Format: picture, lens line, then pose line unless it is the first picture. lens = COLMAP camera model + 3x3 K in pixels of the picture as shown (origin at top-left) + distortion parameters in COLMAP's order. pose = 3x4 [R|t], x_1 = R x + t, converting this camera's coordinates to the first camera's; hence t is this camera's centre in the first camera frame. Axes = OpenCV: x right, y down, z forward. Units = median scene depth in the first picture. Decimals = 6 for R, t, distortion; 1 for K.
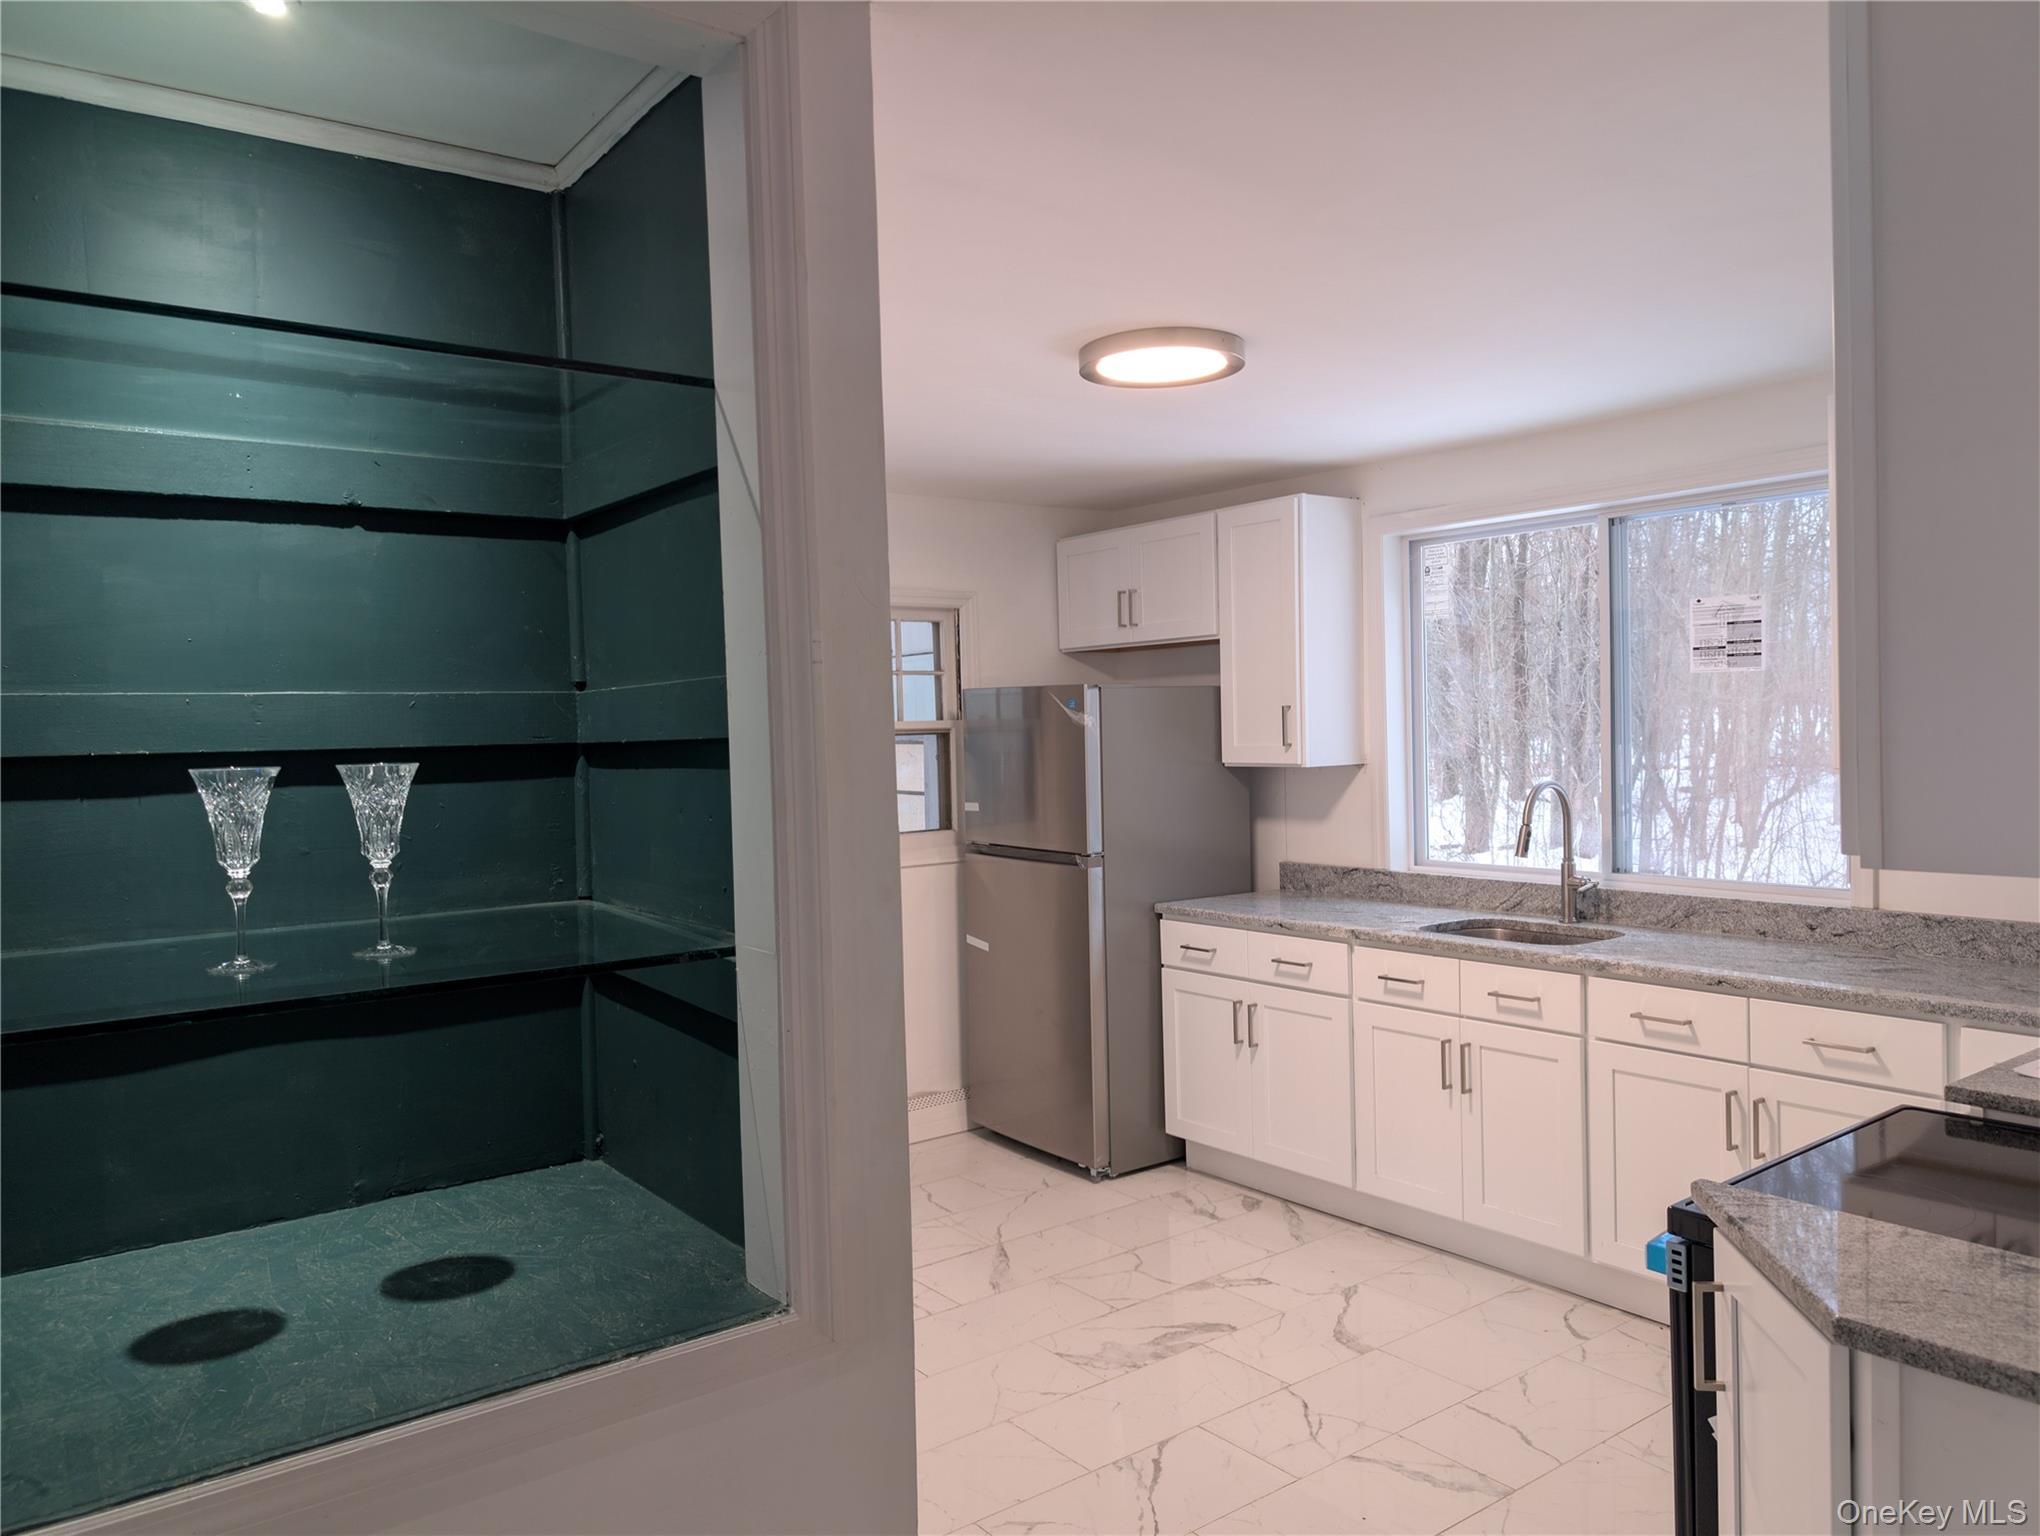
lens RADIAL K [[1454.5, 0, 1033.0], [0, 1454.5, 765.6], [0, 0, 1]] dist [0.070060, -0.085346]
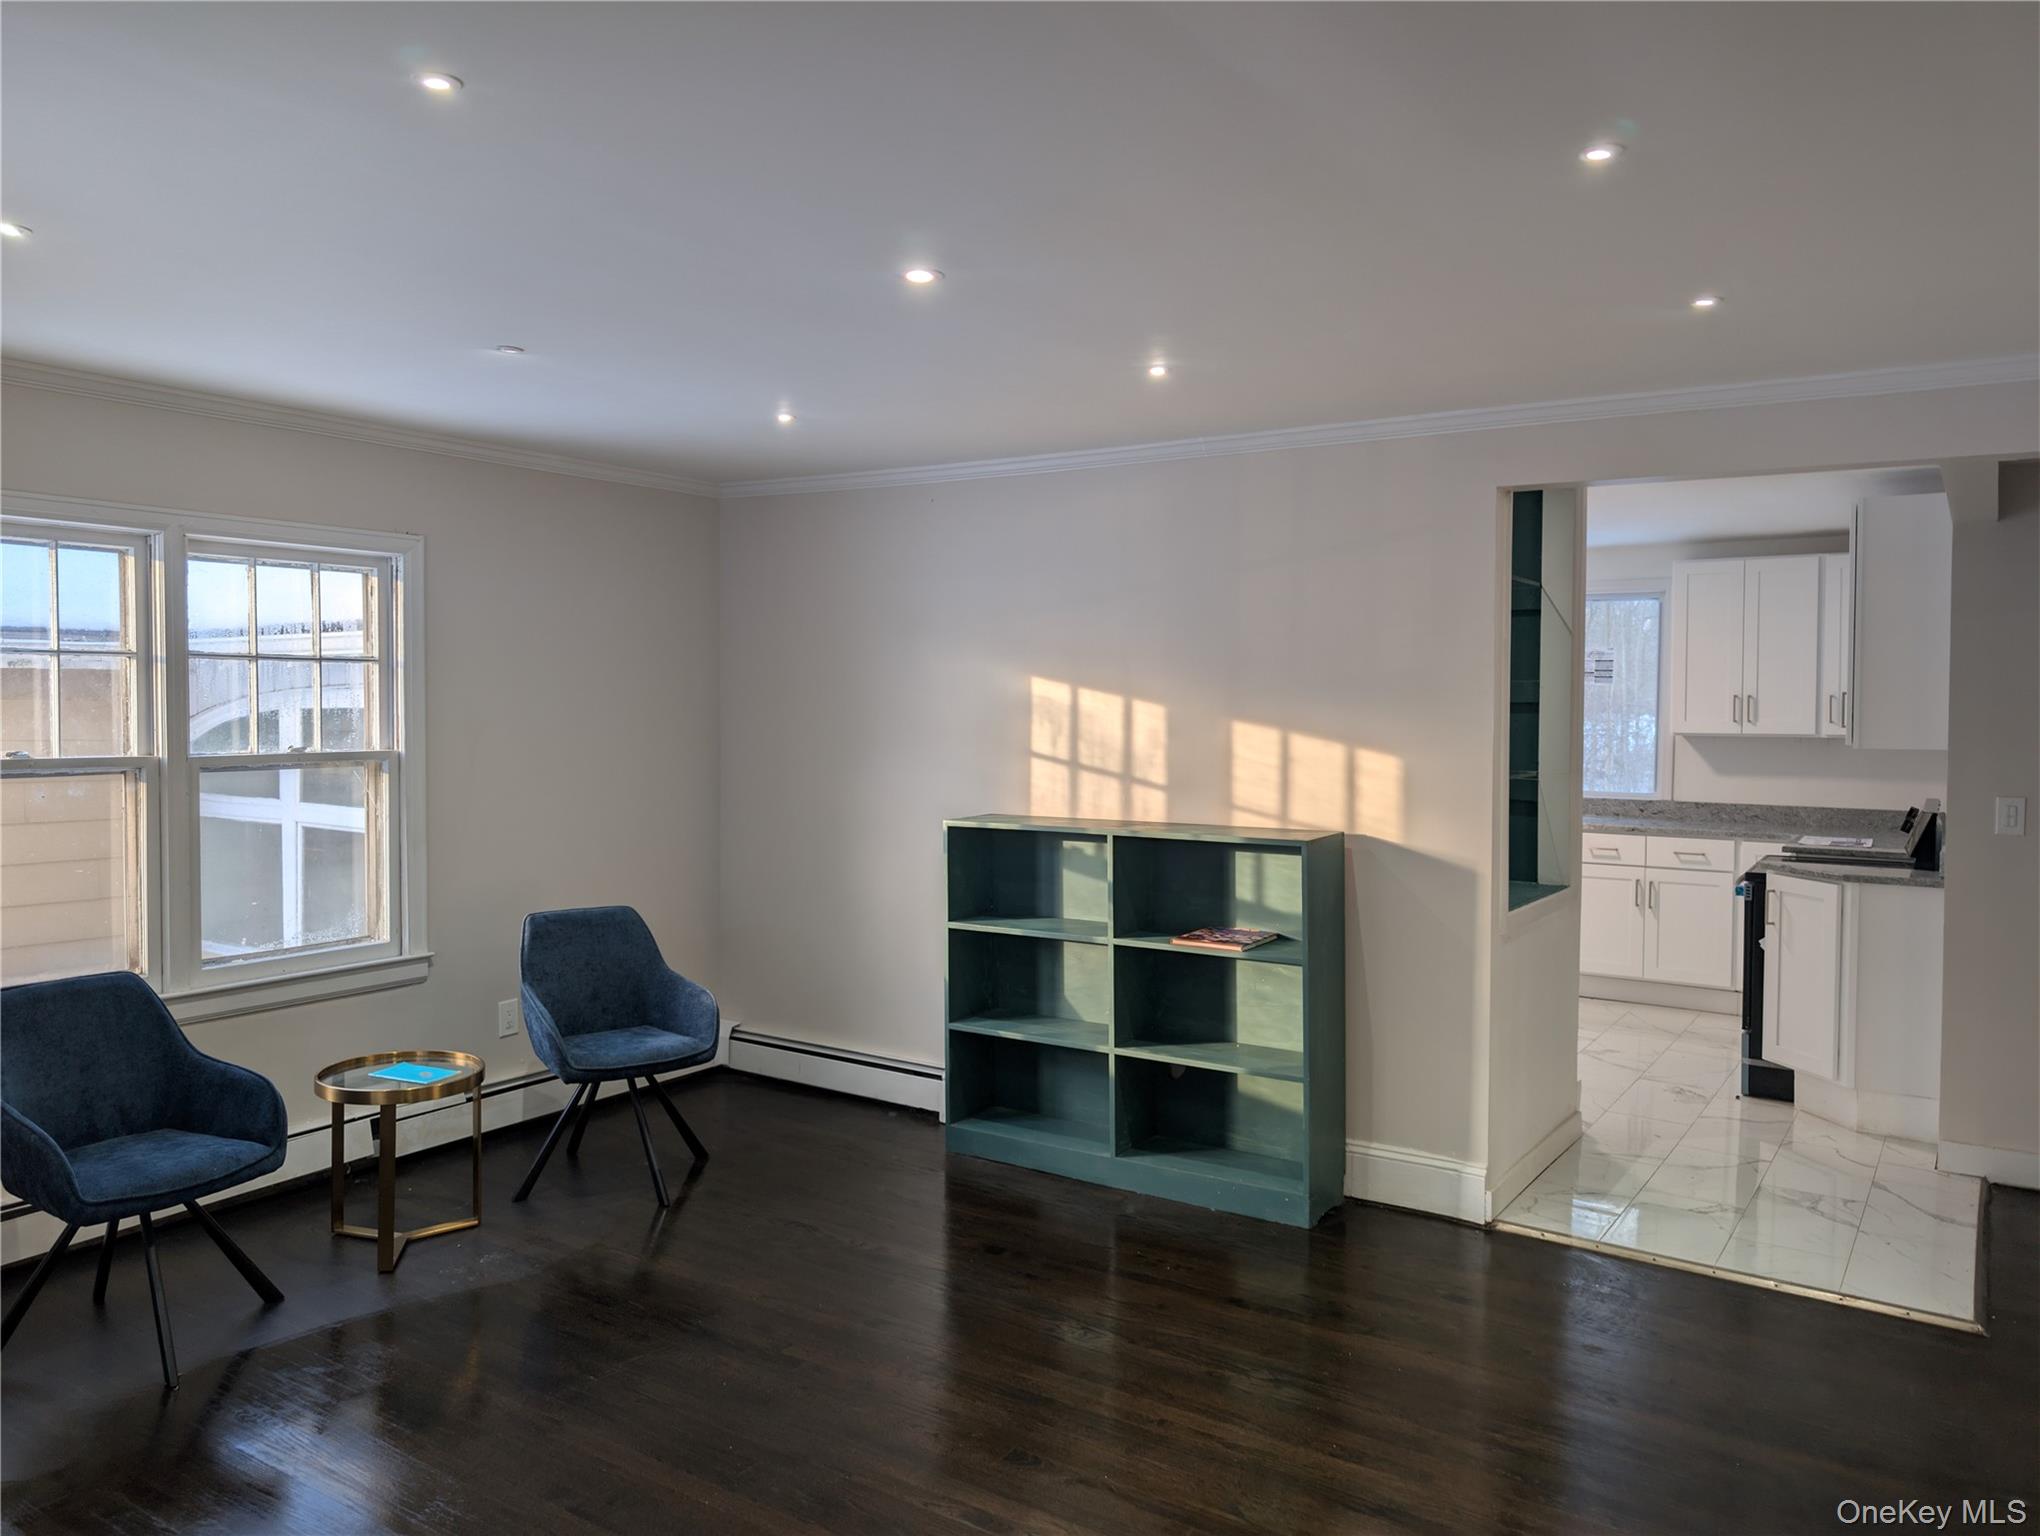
lens RADIAL K [[1447.4, 0, 1007.3], [0, 1447.4, 740.7], [0, 0, 1]] dist [-0.002851, -0.002854]
pose [[0.948118, 0.023636, 0.317039, -0.858372], [-0.022103, 0.999720, -0.008430, 0.043451], [-0.317150, 0.000985, 0.948375, -0.576169]]
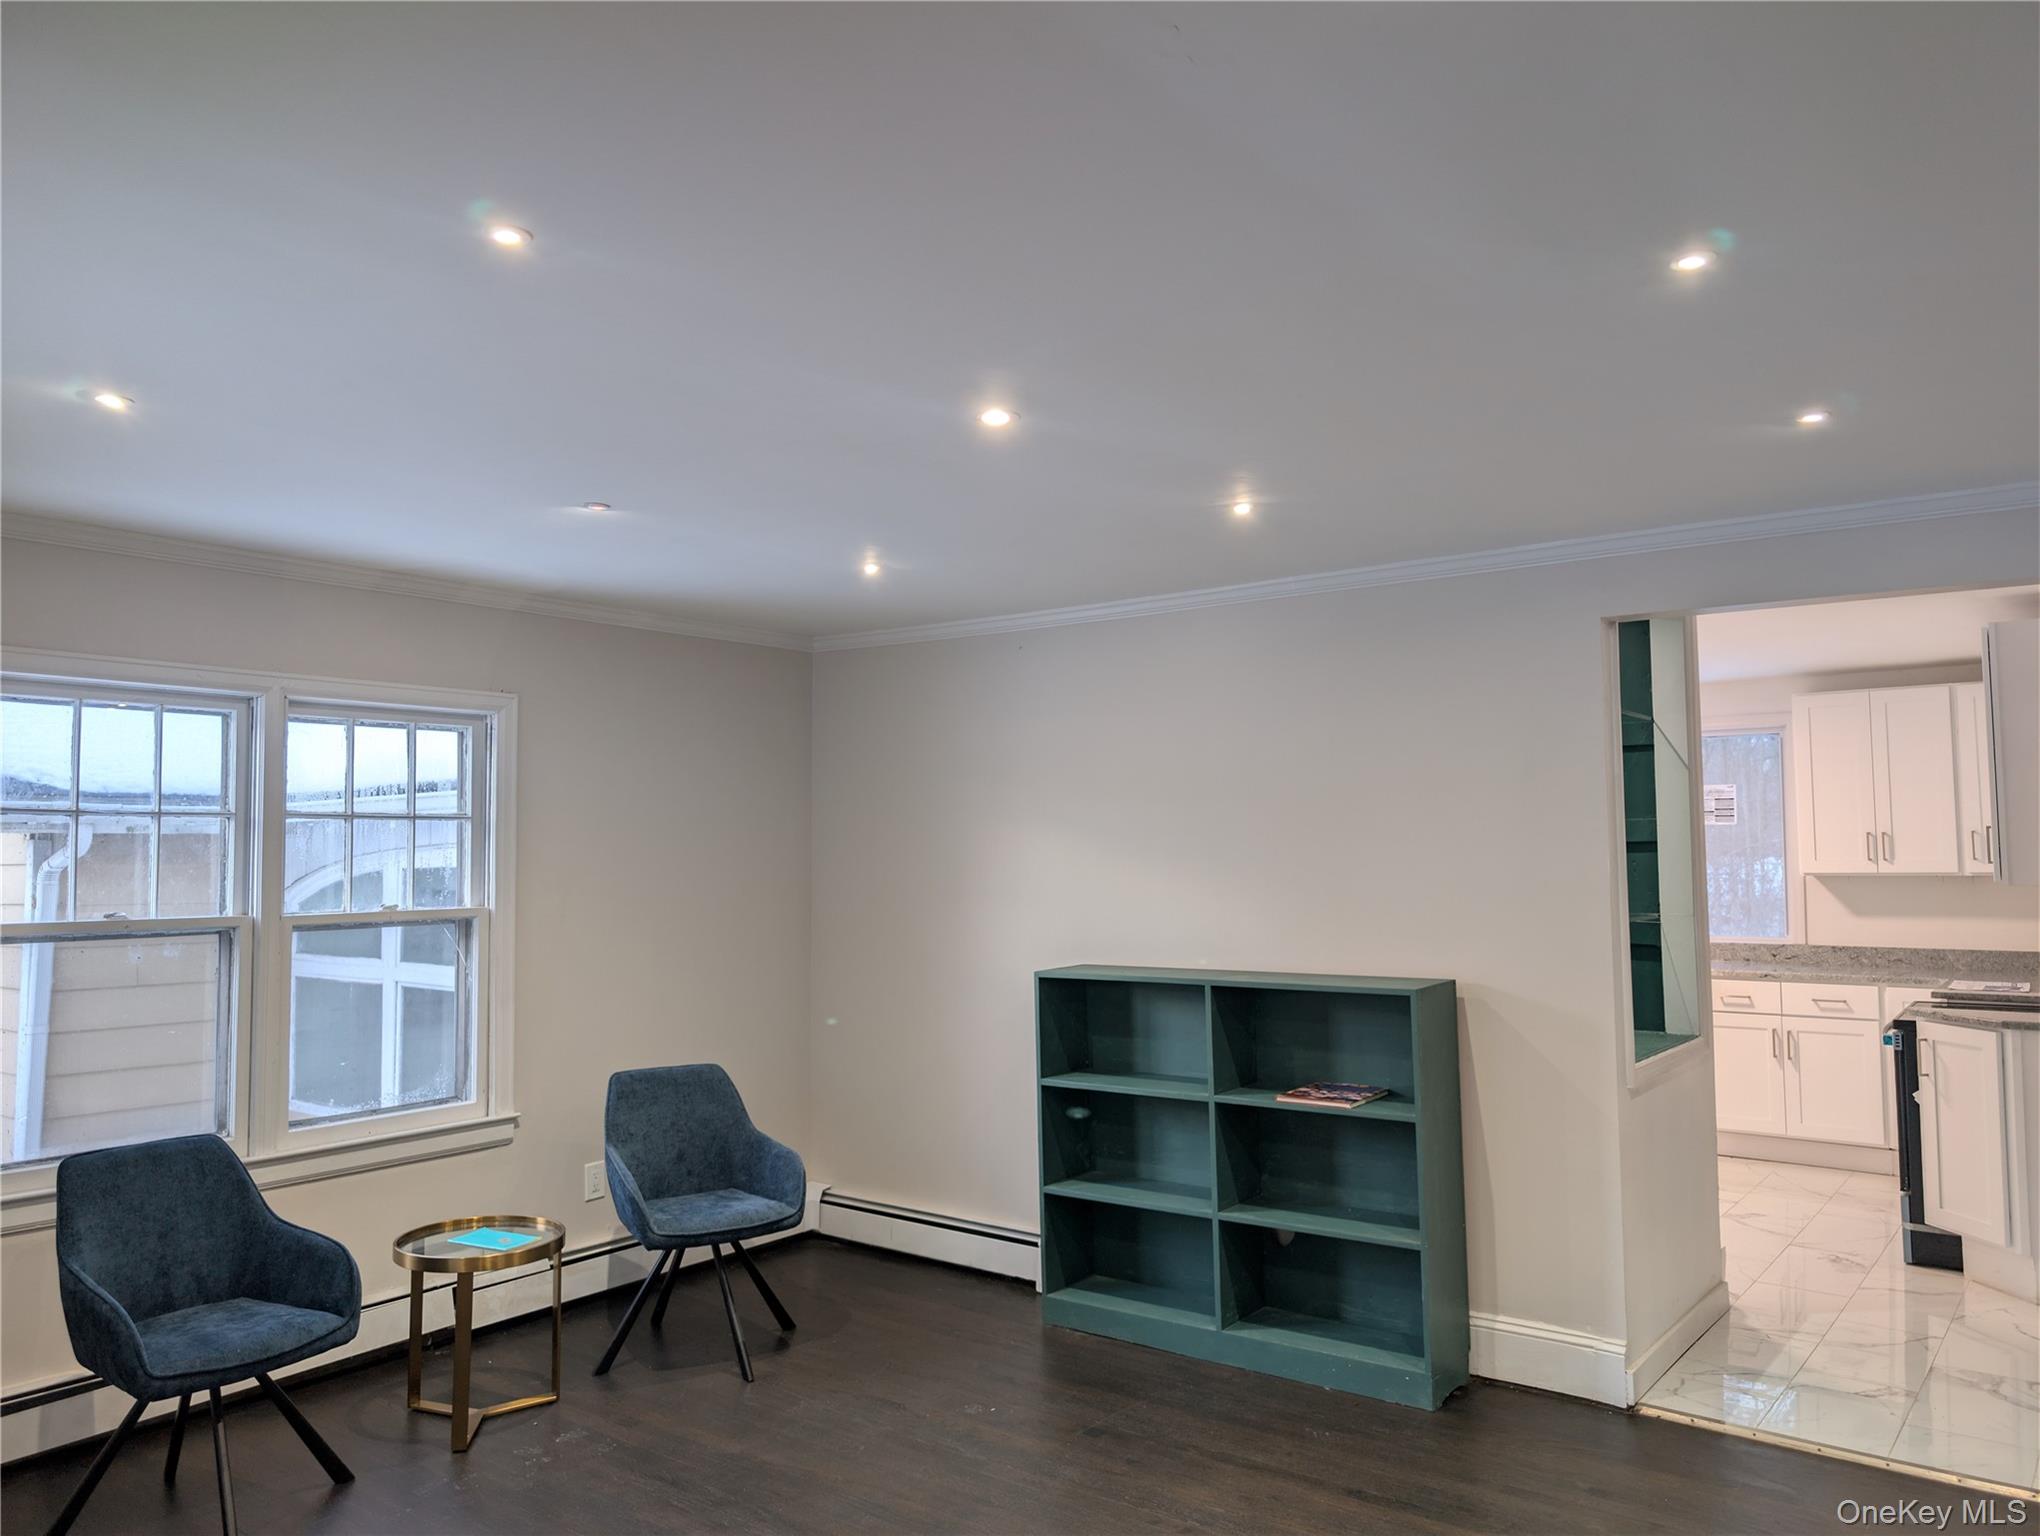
lens RADIAL K [[1448.8, 0, 1020.0], [0, 1448.8, 768.0], [0, 0, 1]] dist [-0.000789, 0.000045]
pose [[0.966221, 0.032887, 0.255606, -0.843464], [-0.008873, 0.995481, -0.094544, 0.046740], [-0.257560, 0.089082, 0.962147, -0.557050]]
